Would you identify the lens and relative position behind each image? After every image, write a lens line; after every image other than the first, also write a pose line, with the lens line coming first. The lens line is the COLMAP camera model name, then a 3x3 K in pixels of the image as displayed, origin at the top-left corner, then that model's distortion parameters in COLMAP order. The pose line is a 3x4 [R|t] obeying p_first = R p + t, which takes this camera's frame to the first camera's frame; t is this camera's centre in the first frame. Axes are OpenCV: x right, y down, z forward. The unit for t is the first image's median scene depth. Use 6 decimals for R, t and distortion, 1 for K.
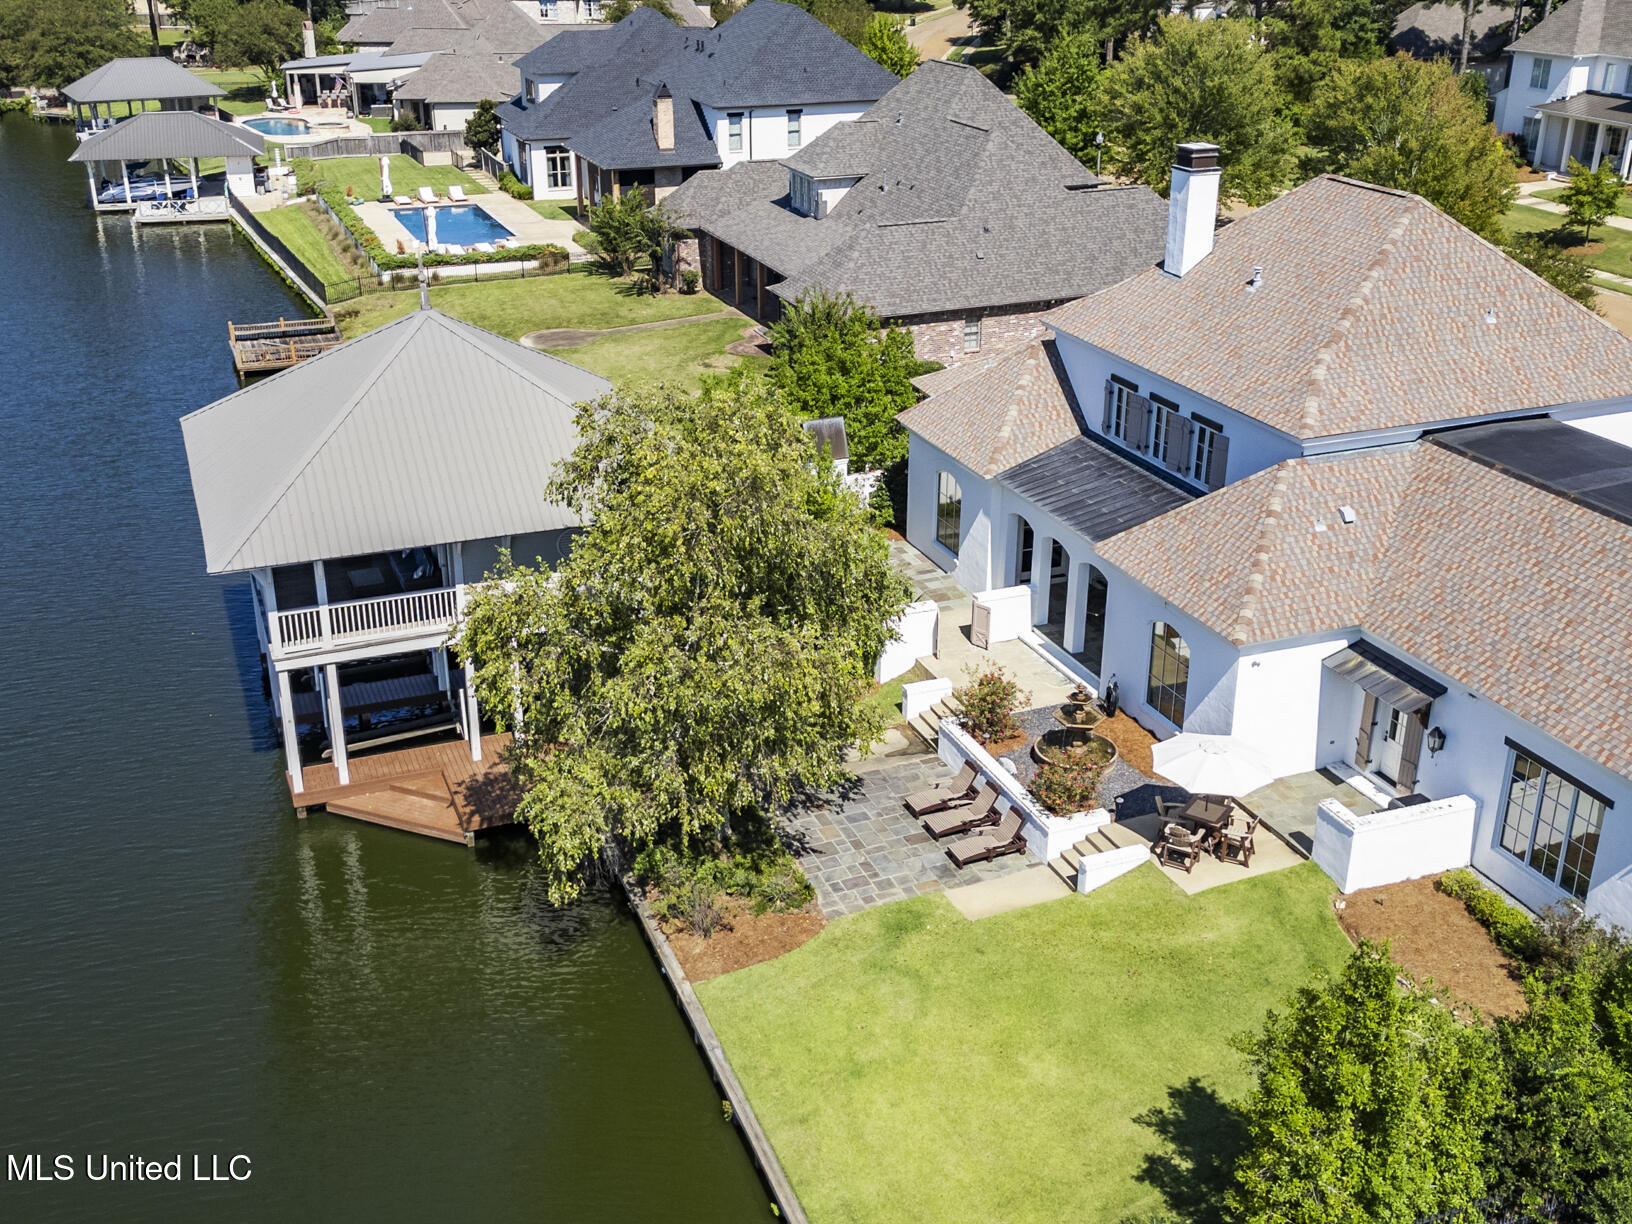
lens RADIAL K [[1708.5, 0, 816.0], [0, 1708.5, 612.0], [0, 0, 1]] dist [0.146641, -0.341984]
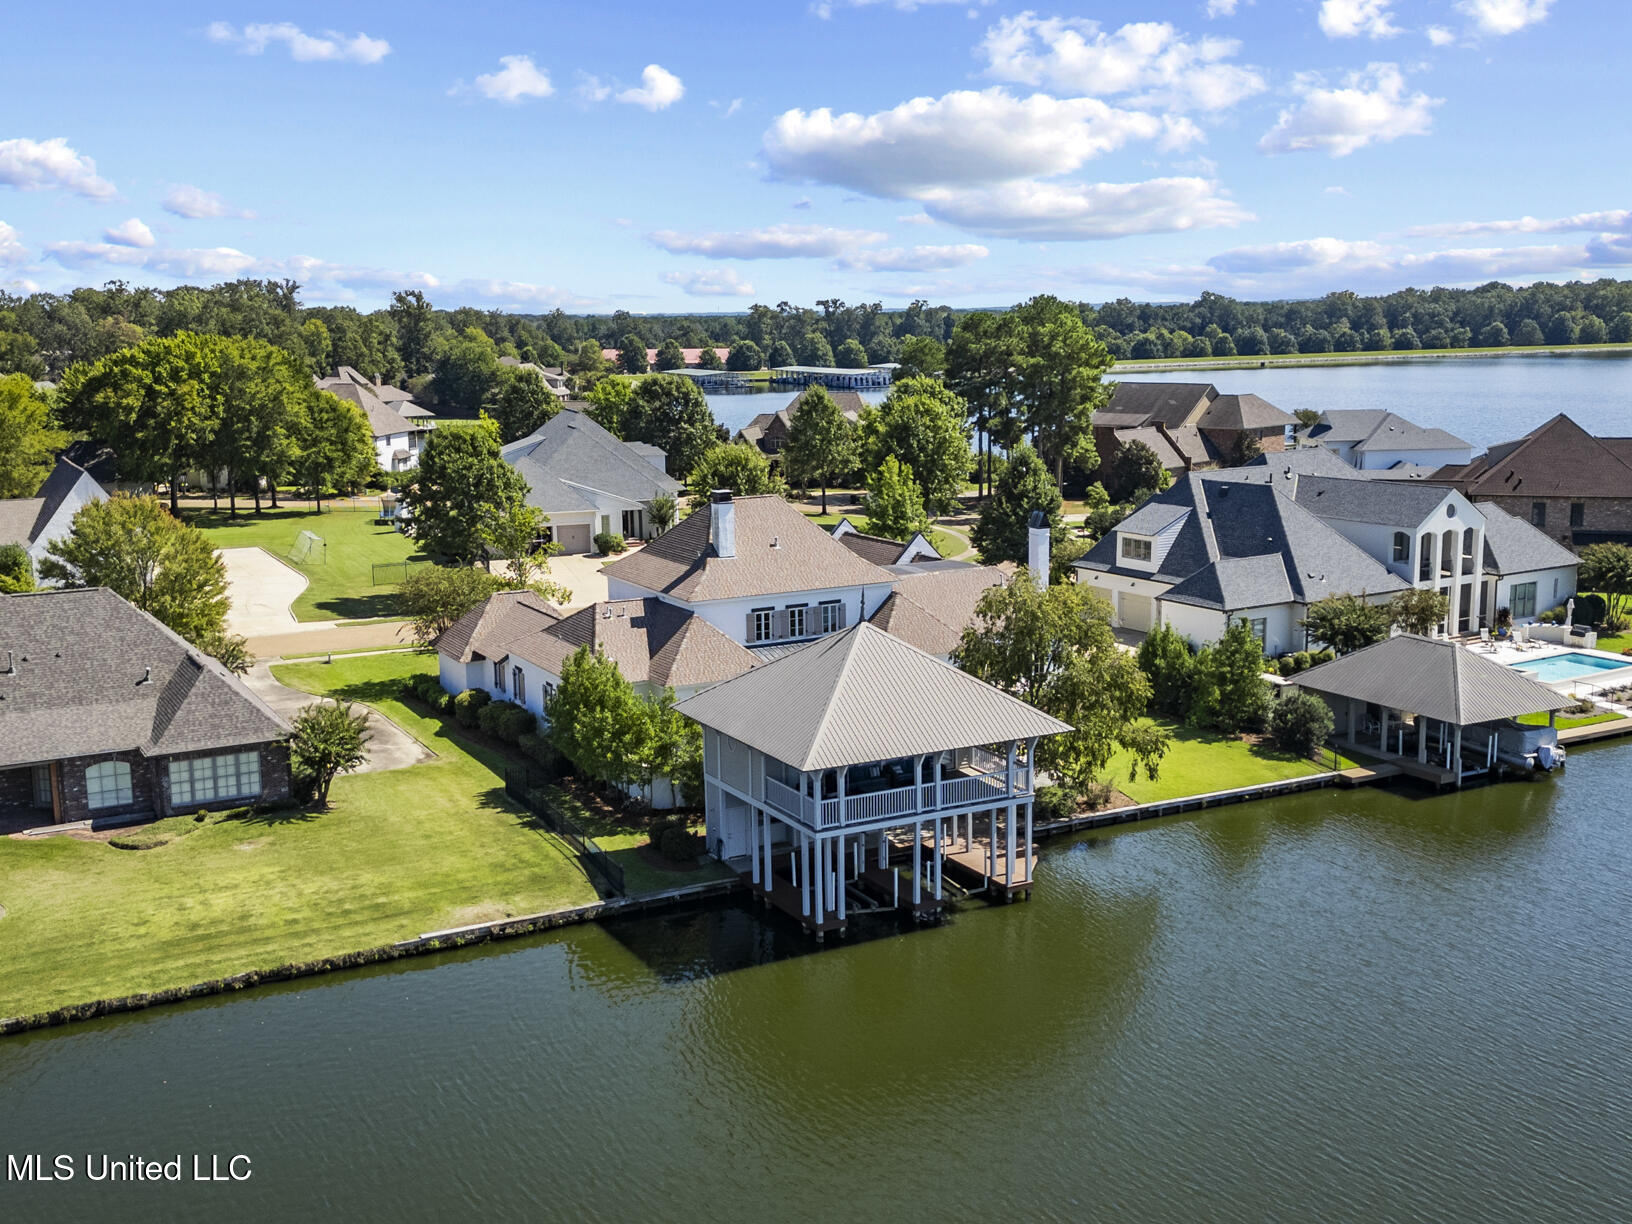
lens RADIAL K [[1708.5, 0, 816.0], [0, 1708.5, 612.0], [0, 0, 1]] dist [0.146641, -0.341984]
pose [[-0.123162, -0.172949, 0.977200, -1.832075], [0.406800, 0.889364, 0.208675, -0.550588], [-0.905177, 0.423226, -0.039180, 1.133537]]
